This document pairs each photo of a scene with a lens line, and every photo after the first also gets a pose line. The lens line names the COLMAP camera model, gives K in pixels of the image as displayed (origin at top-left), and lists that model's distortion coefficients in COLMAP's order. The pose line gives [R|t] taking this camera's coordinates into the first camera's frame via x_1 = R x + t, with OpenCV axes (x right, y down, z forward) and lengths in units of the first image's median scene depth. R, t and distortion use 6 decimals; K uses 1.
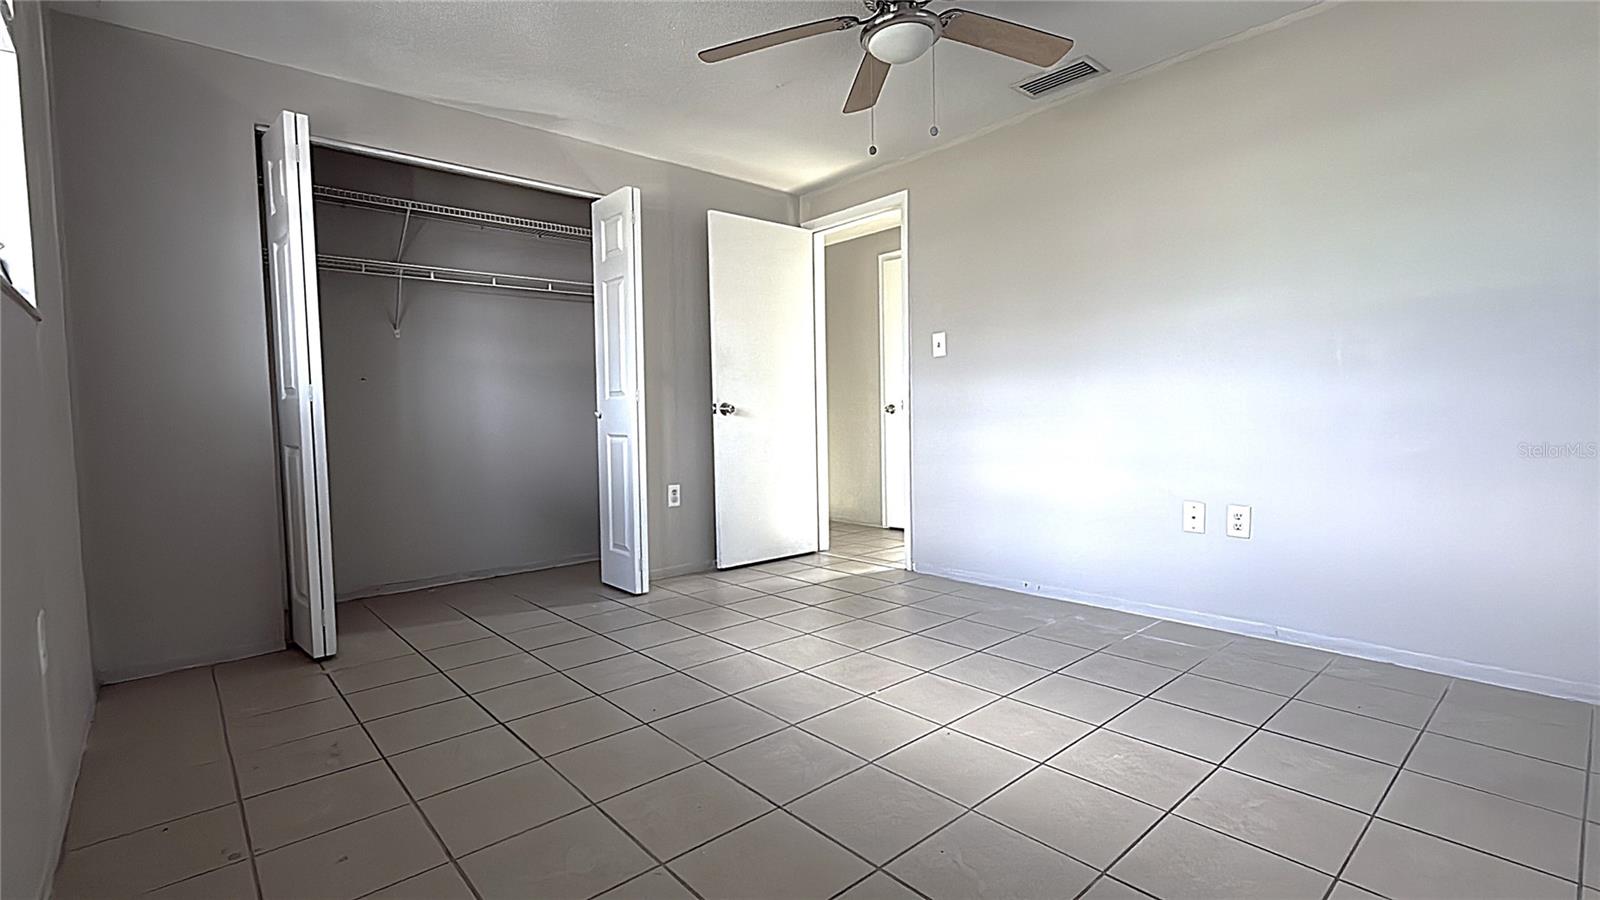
lens RADIAL K [[727.8, 0, 803.0], [0, 727.8, 454.8], [0, 0, 1]] dist [0.001308, -0.000443]
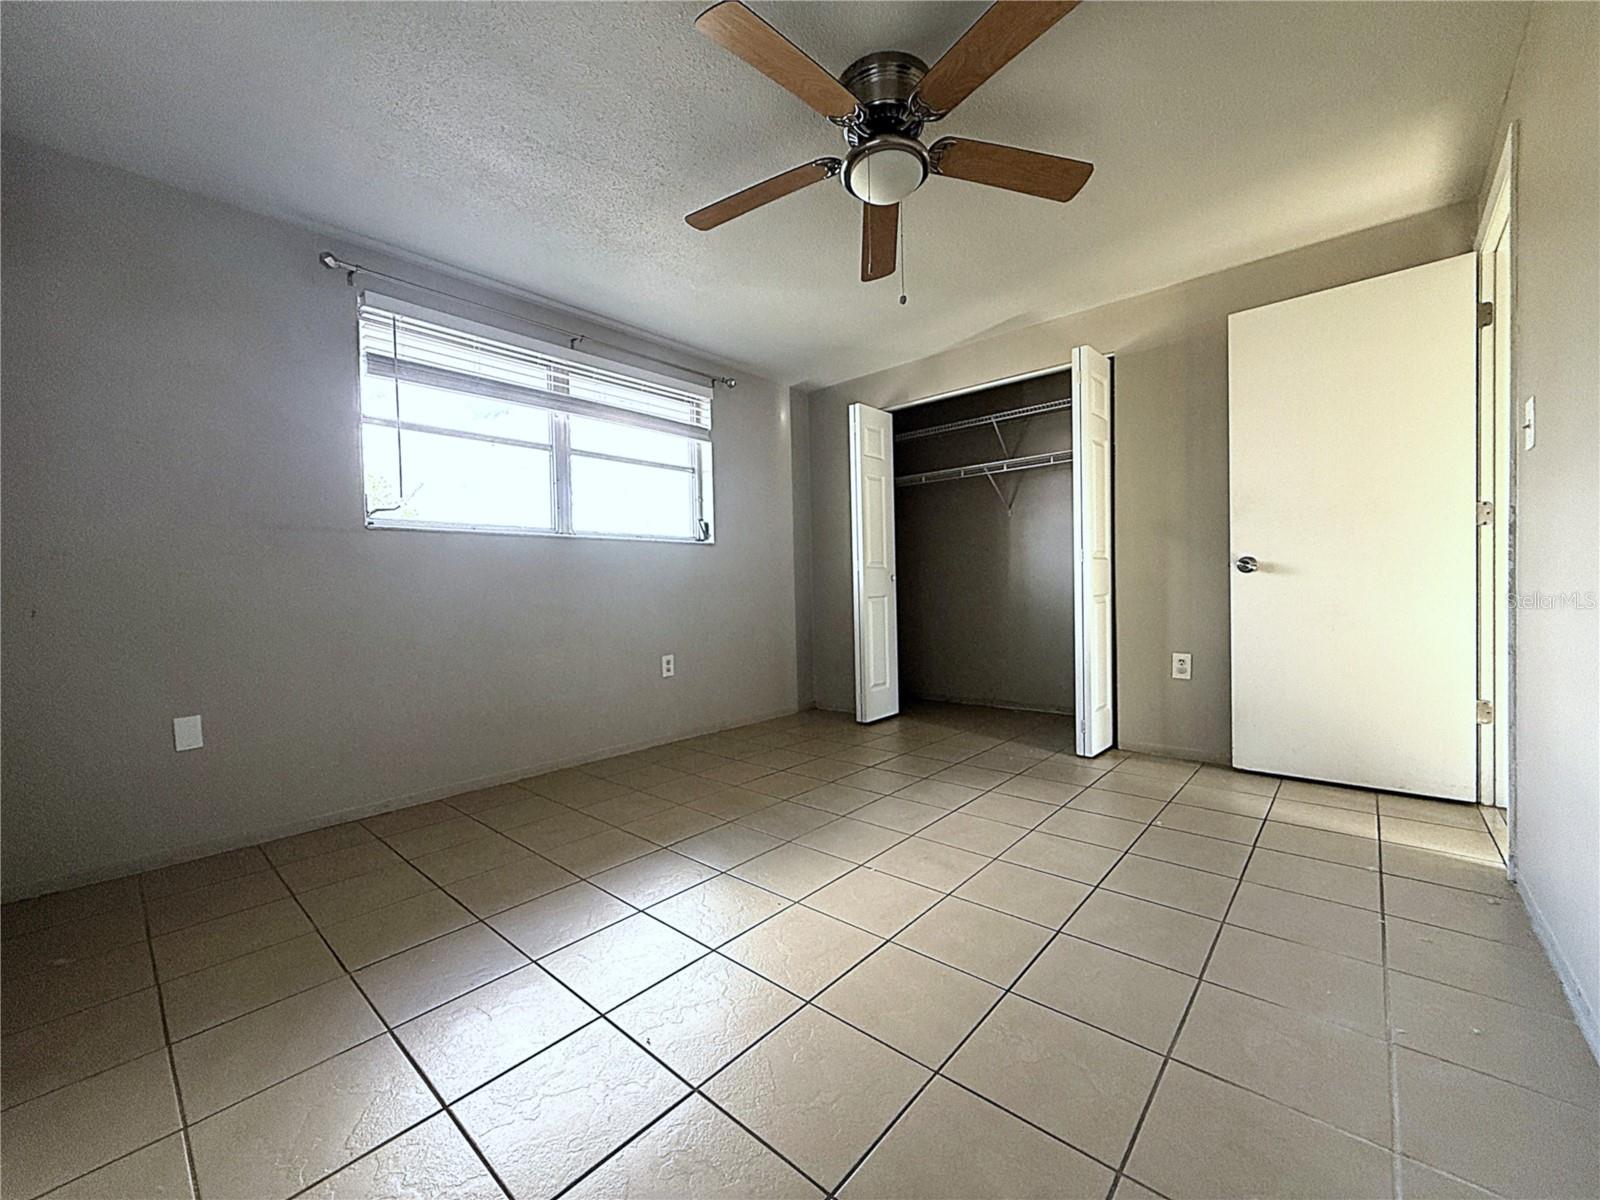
lens RADIAL K [[641.6, 0, 795.1], [0, 641.6, 599.8], [0, 0, 1]] dist [-0.000257, 0.000844]
pose [[0.110303, 0.034863, -0.993286, 0.529224], [-0.033544, 0.998946, 0.031337, -0.030940], [0.993332, 0.029862, 0.111356, 0.456083]]
